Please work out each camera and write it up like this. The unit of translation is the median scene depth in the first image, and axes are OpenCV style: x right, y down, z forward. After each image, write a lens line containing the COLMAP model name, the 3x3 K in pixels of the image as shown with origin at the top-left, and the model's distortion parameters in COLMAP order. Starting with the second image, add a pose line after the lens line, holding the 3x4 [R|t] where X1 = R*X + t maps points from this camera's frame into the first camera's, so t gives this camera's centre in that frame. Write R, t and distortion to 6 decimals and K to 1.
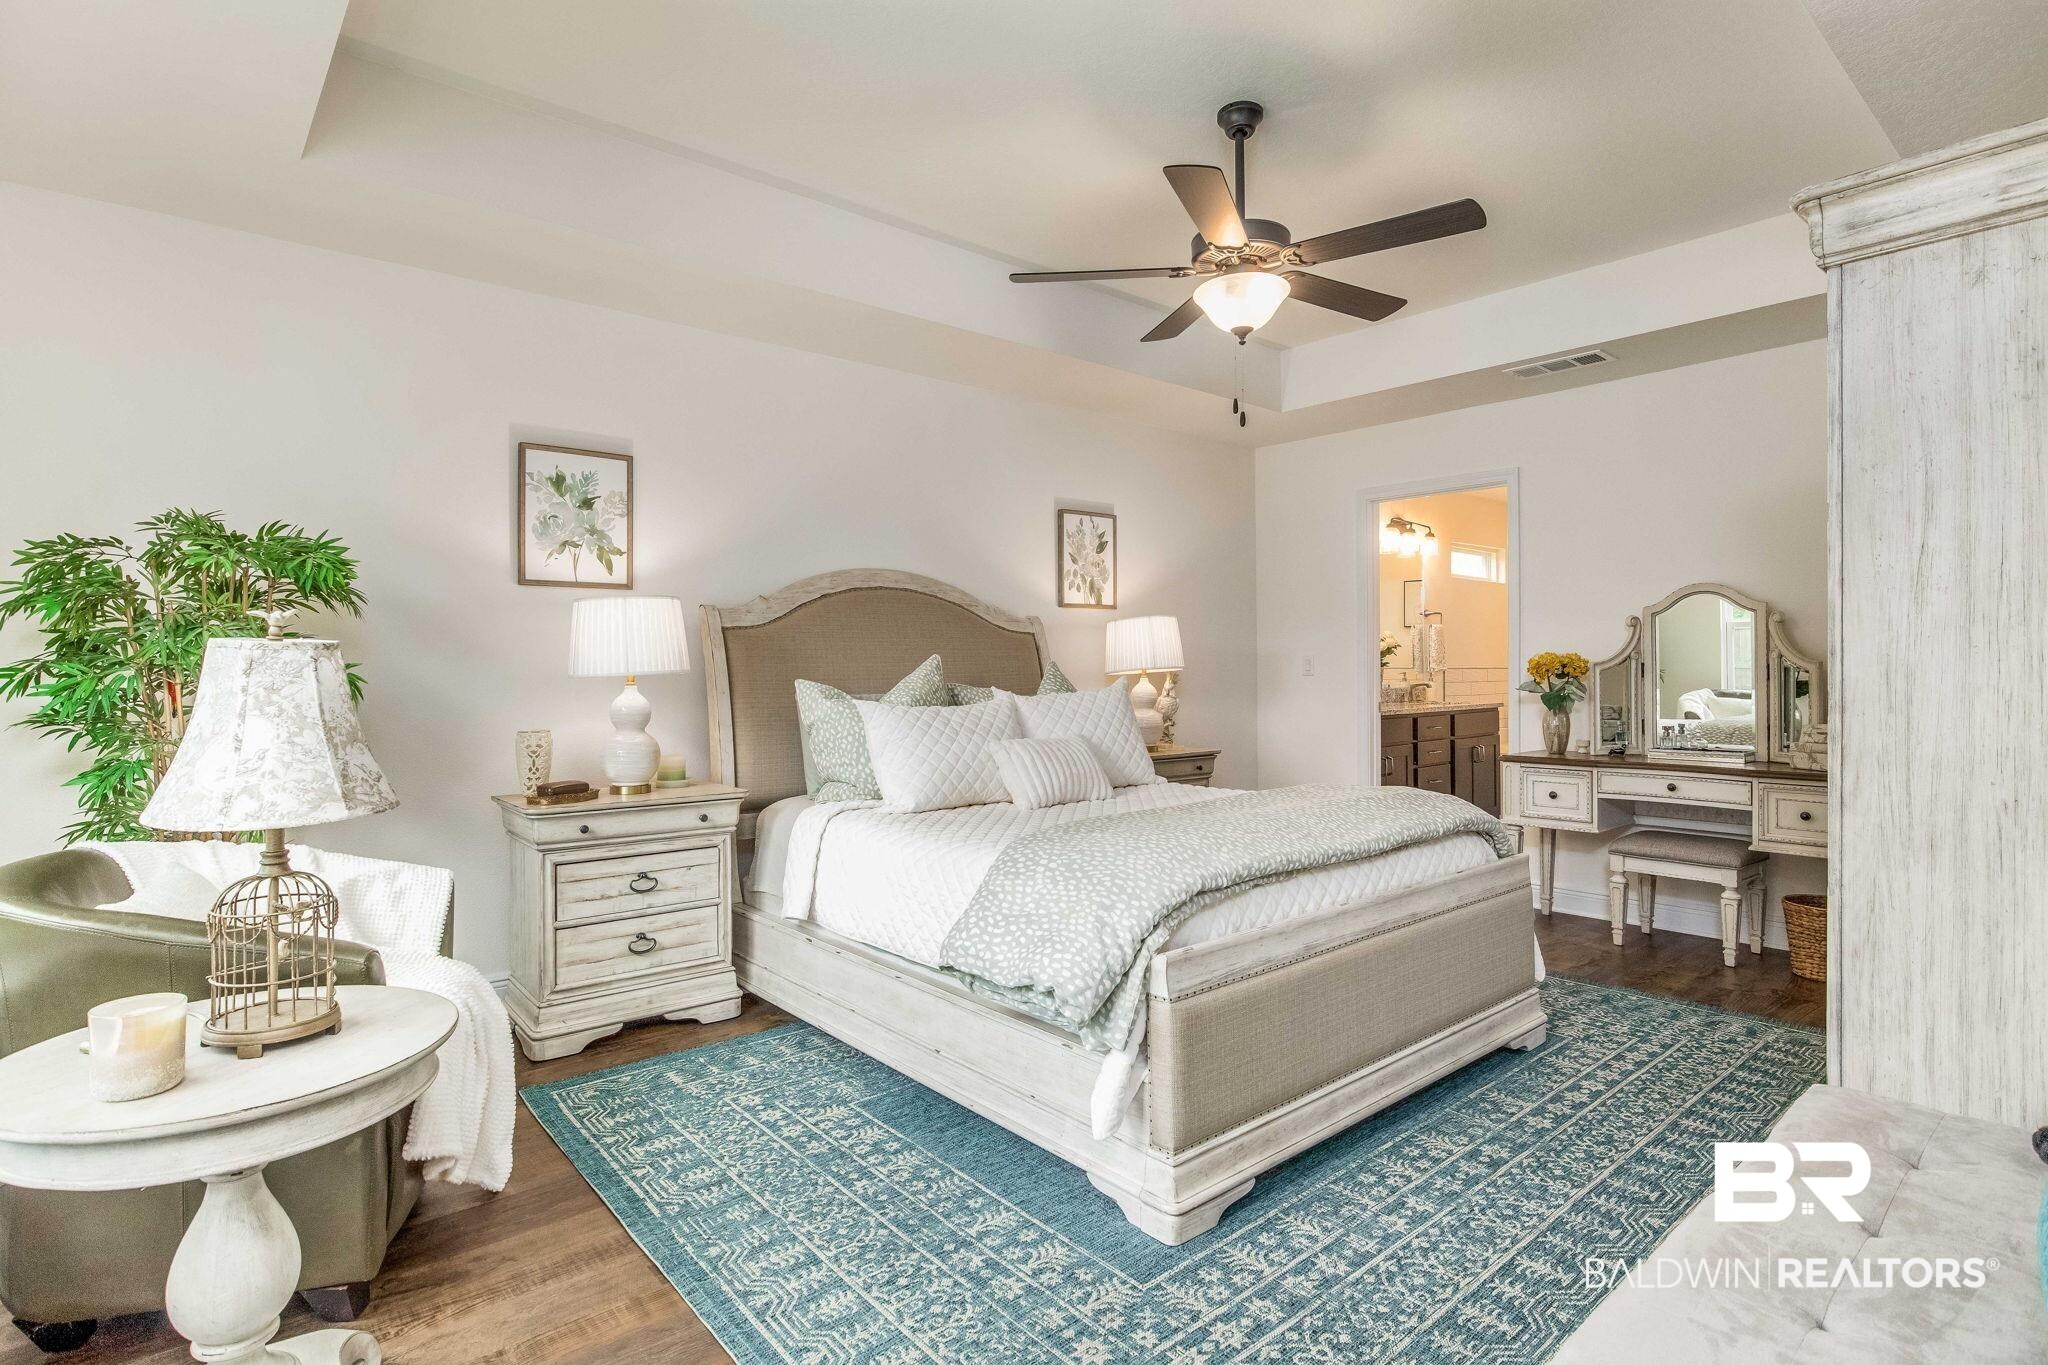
lens RADIAL K [[1053.0, 0, 1031.3], [0, 1053.0, 675.6], [0, 0, 1]] dist [-0.002382, -0.000299]
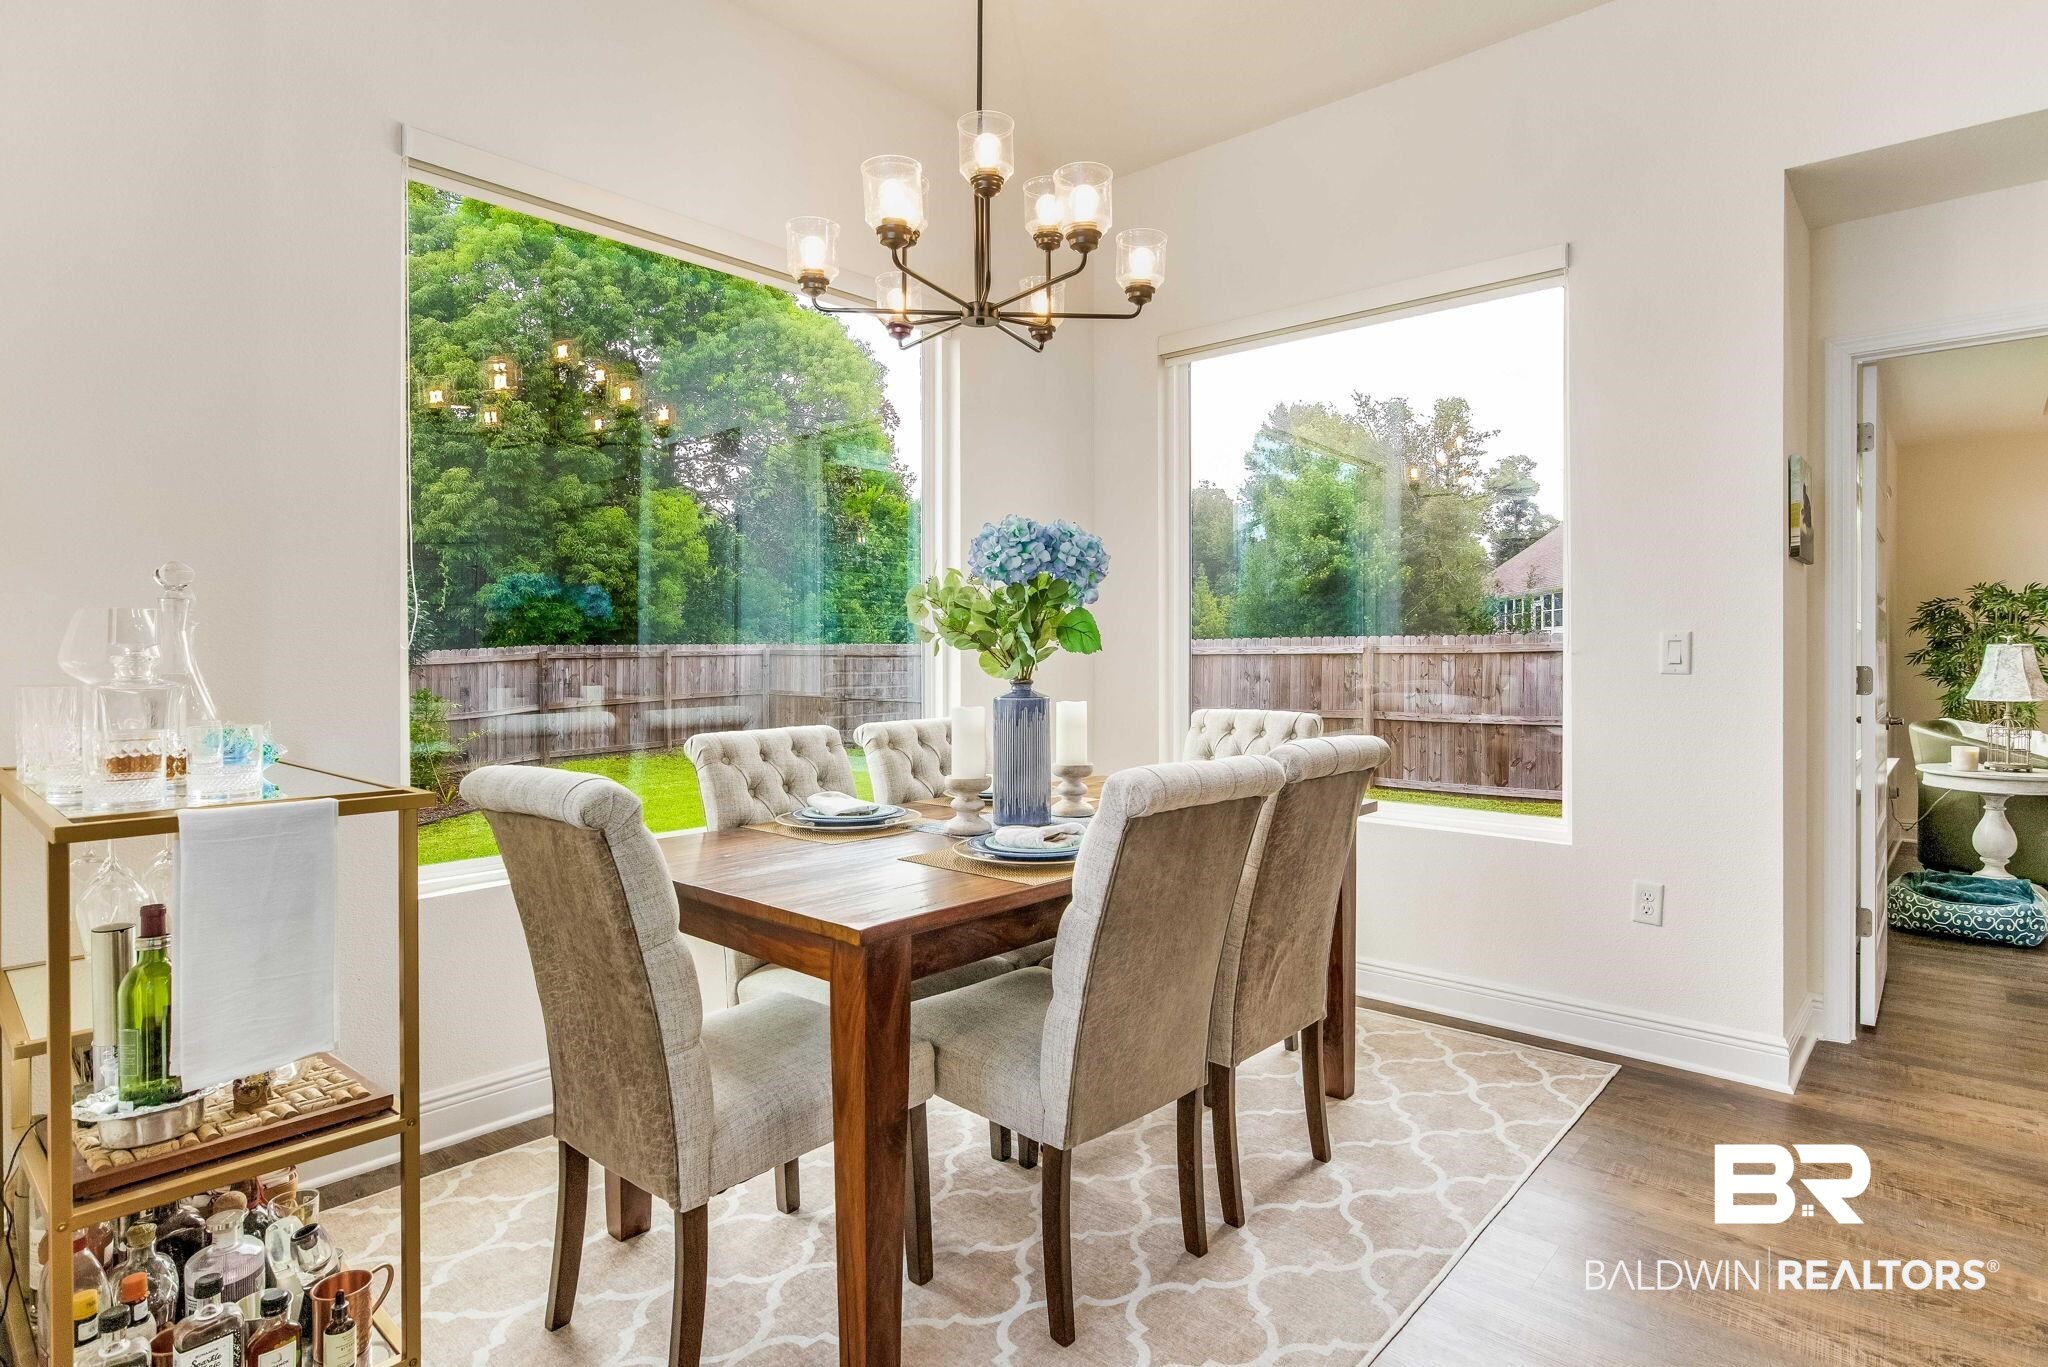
lens RADIAL K [[1053.0, 0, 1030.5], [0, 1053.0, 661.2], [0, 0, 1]] dist [-0.002382, -0.000299]
pose [[0.136567, 0.002935, -0.990626, 1.183510], [0.002607, 0.999991, 0.003322, -0.001526], [0.990627, -0.003036, 0.136558, -1.383431]]
